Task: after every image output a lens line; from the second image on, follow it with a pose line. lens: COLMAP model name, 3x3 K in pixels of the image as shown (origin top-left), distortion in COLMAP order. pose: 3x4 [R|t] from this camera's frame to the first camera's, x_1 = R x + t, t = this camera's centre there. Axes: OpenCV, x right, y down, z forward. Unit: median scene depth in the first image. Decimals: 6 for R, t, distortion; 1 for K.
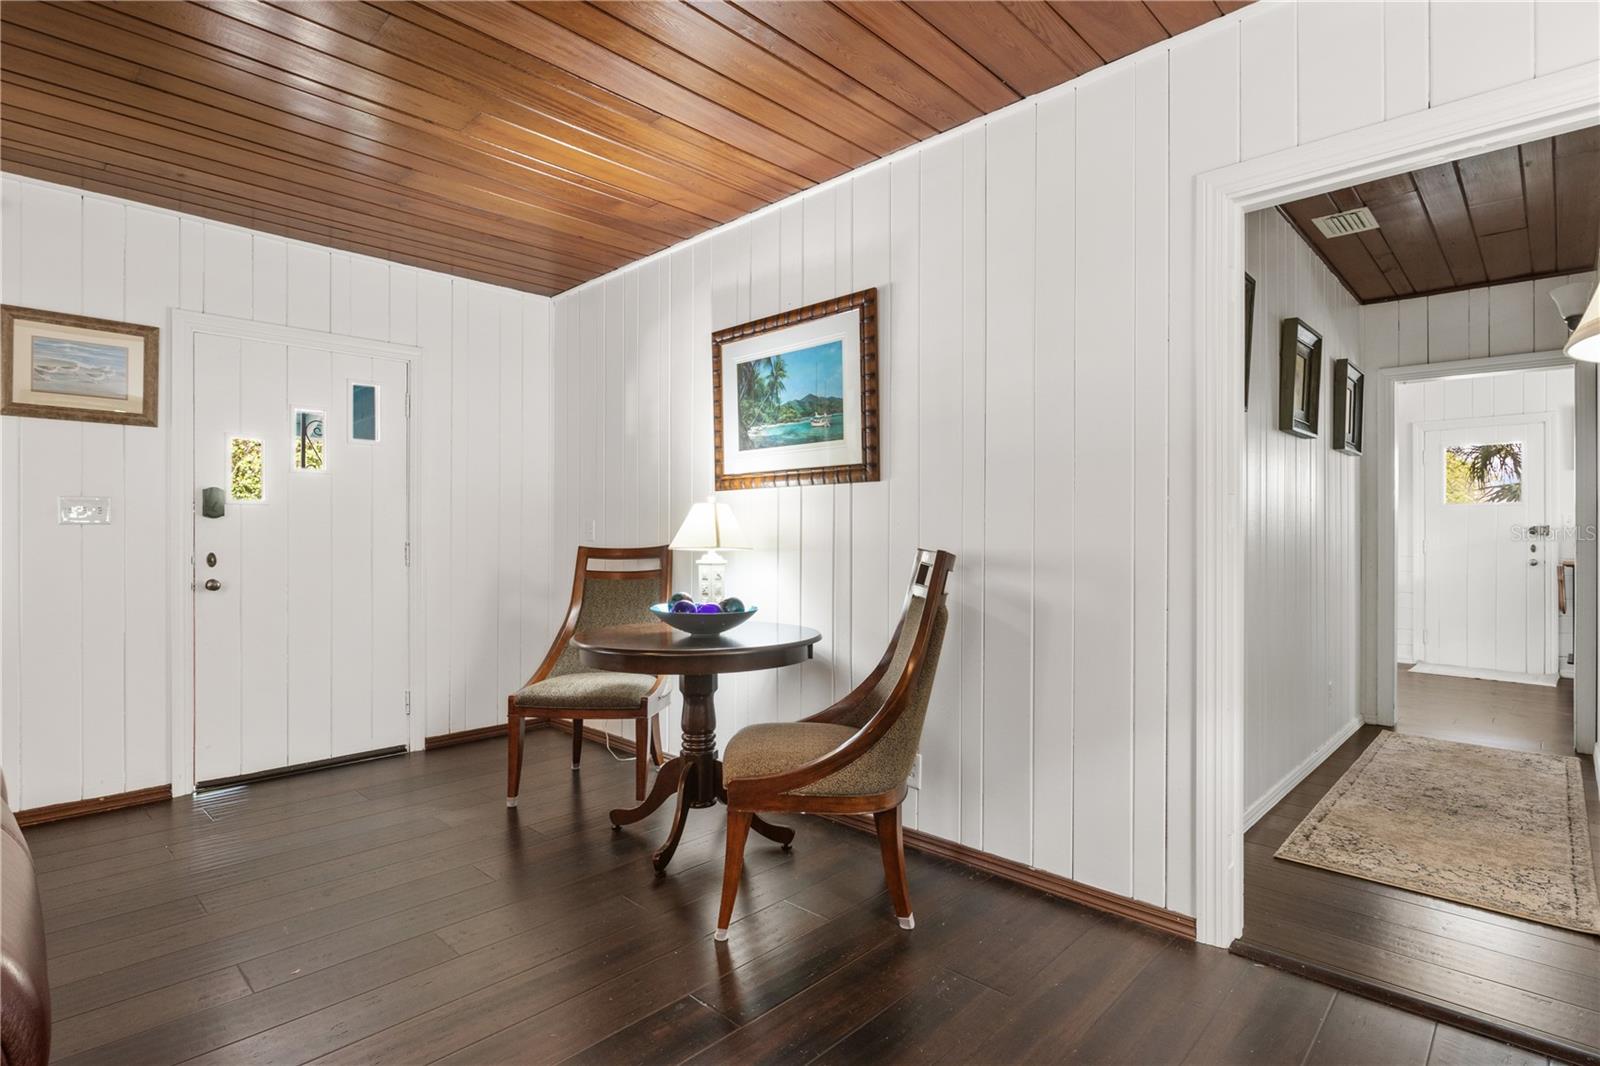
lens RADIAL K [[797.9, 0, 811.5], [0, 797.9, 531.9], [0, 0, 1]] dist [-0.011289, 0.001579]
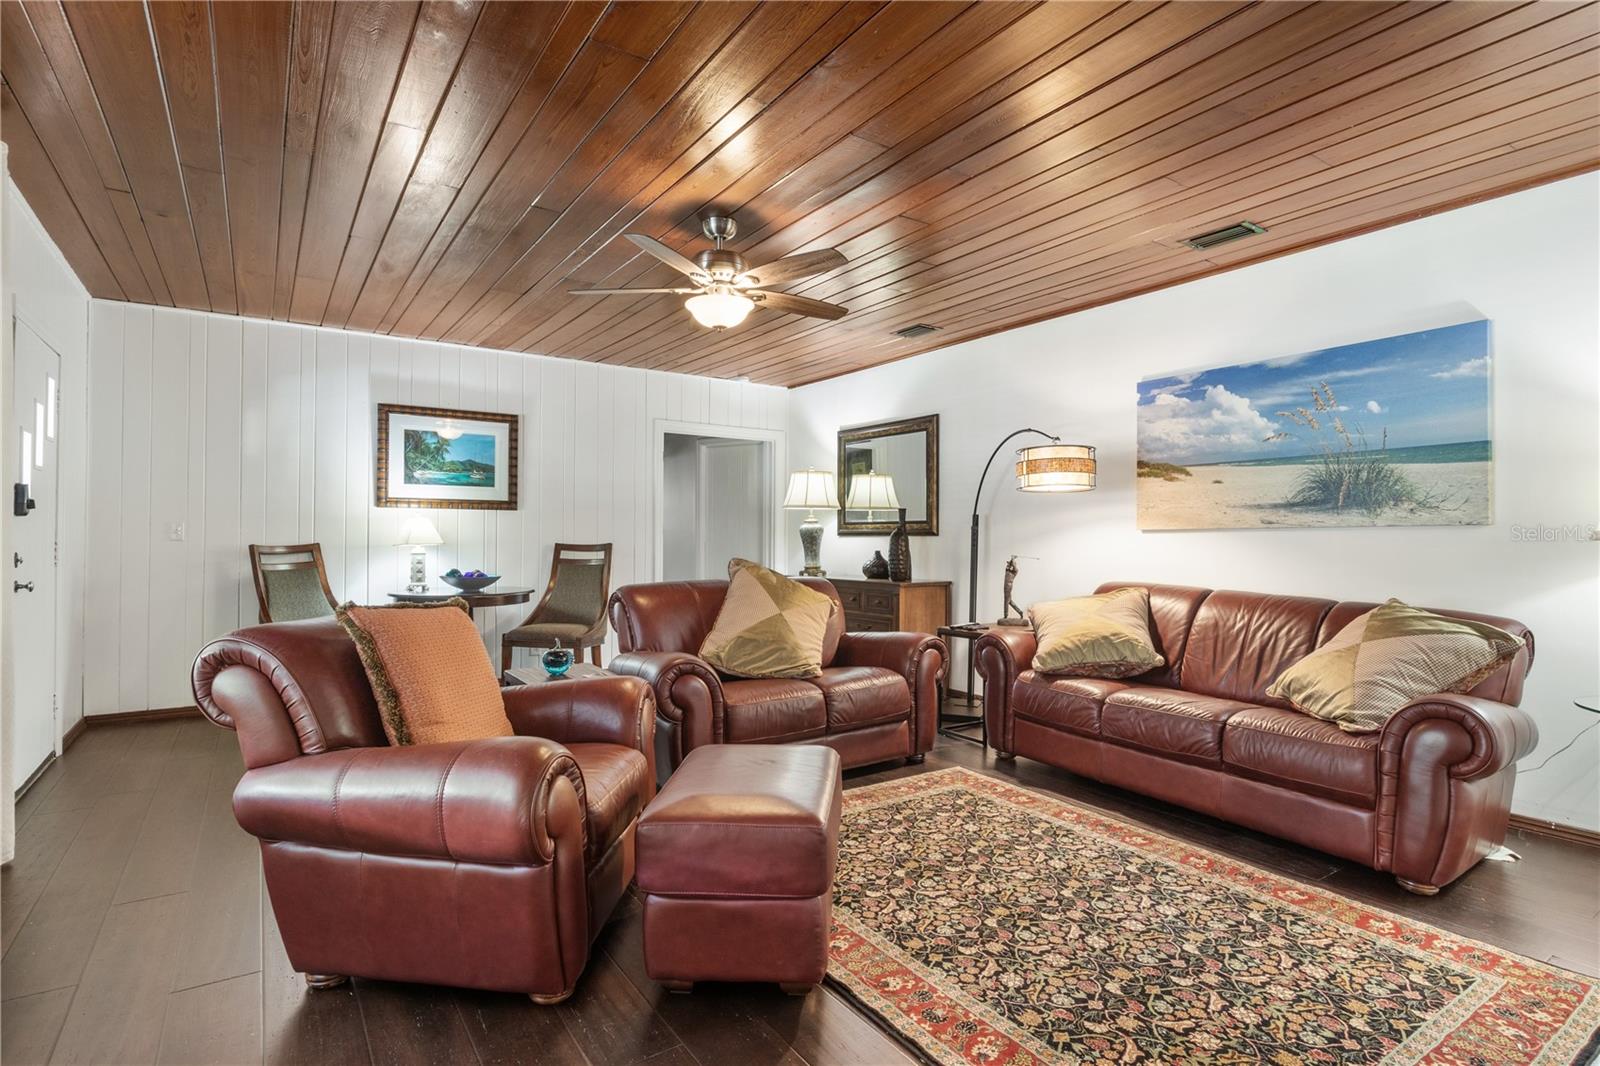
lens RADIAL K [[797.9, 0, 803.4], [0, 797.9, 527.0], [0, 0, 1]] dist [-0.011289, 0.001579]
pose [[0.209511, 0.017394, 0.977652, -1.552819], [-0.002772, 0.999848, -0.017195, 0.010646], [-0.977802, 0.000892, 0.209527, -0.121587]]
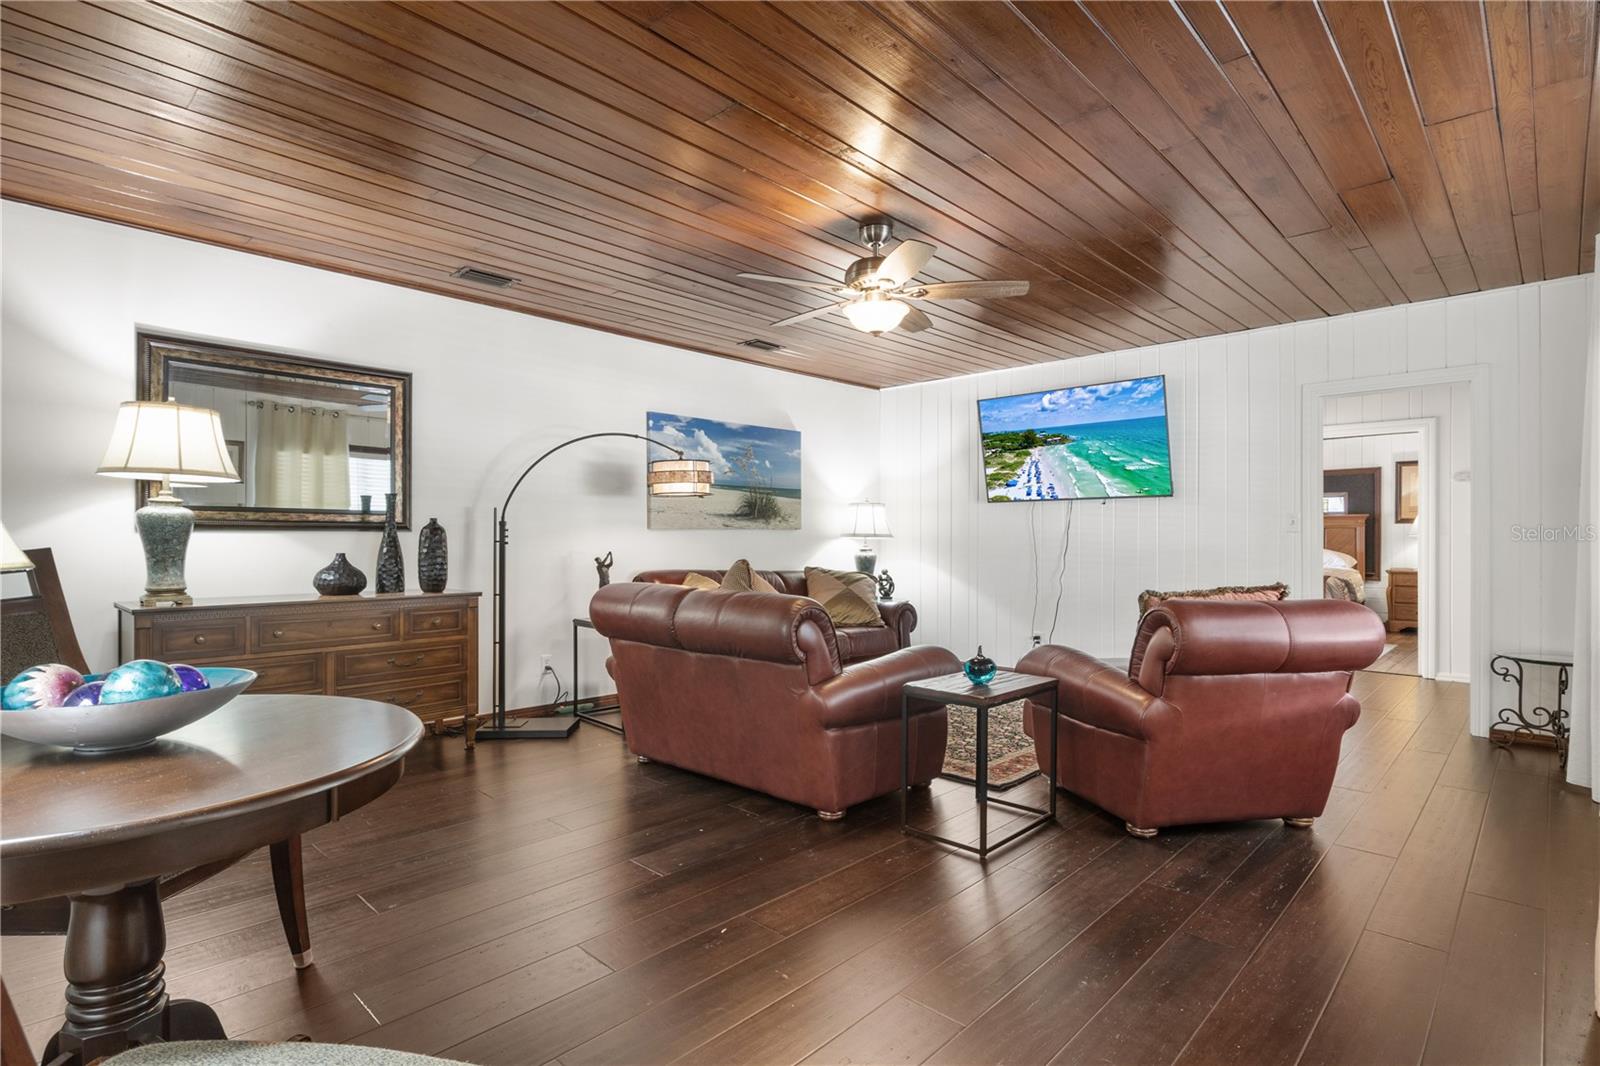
lens RADIAL K [[797.9, 0, 801.8], [0, 797.9, 531.0], [0, 0, 1]] dist [-0.011289, 0.001579]
pose [[-0.999656, -0.000160, -0.026210, -0.430863], [0.000008, 0.999980, -0.006380, 0.007107], [0.026211, -0.006378, -0.999636, 1.272141]]
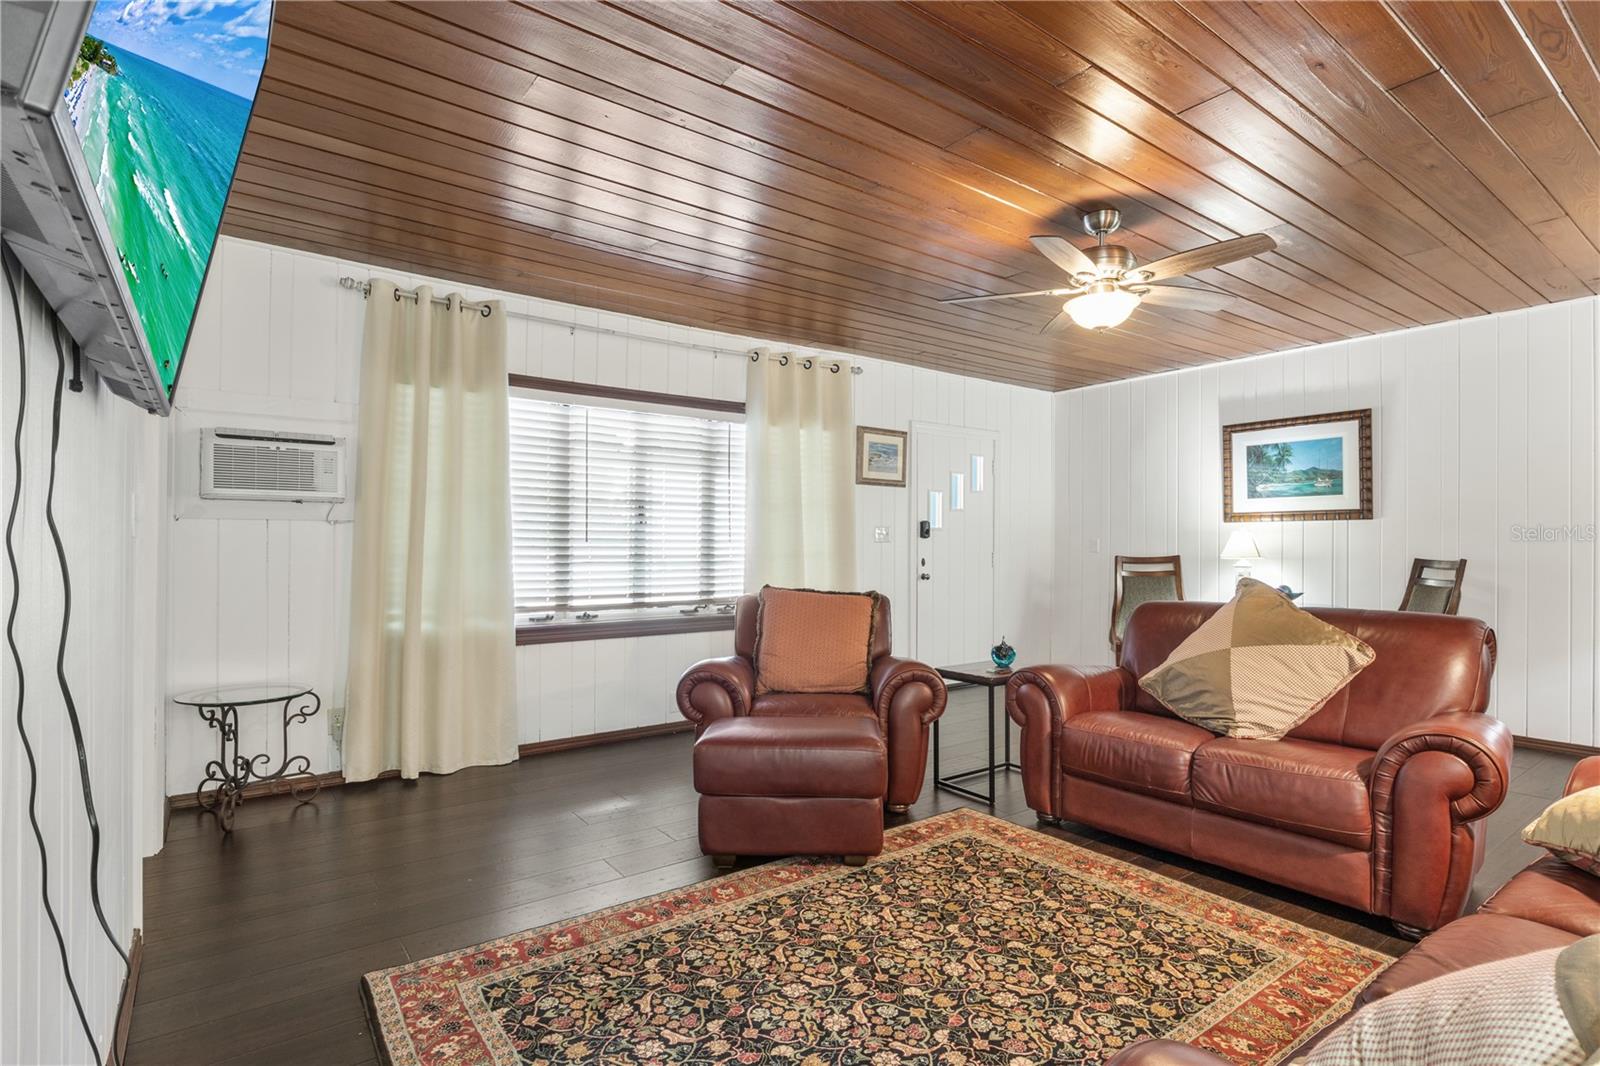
lens RADIAL K [[797.9, 0, 797.8], [0, 797.9, 530.5], [0, 0, 1]] dist [-0.011289, 0.001579]
pose [[0.984254, 0.003011, -0.176734, -0.751627], [-0.006407, 0.999806, -0.018645, 0.000893], [0.176643, 0.019483, 0.984082, -0.821348]]
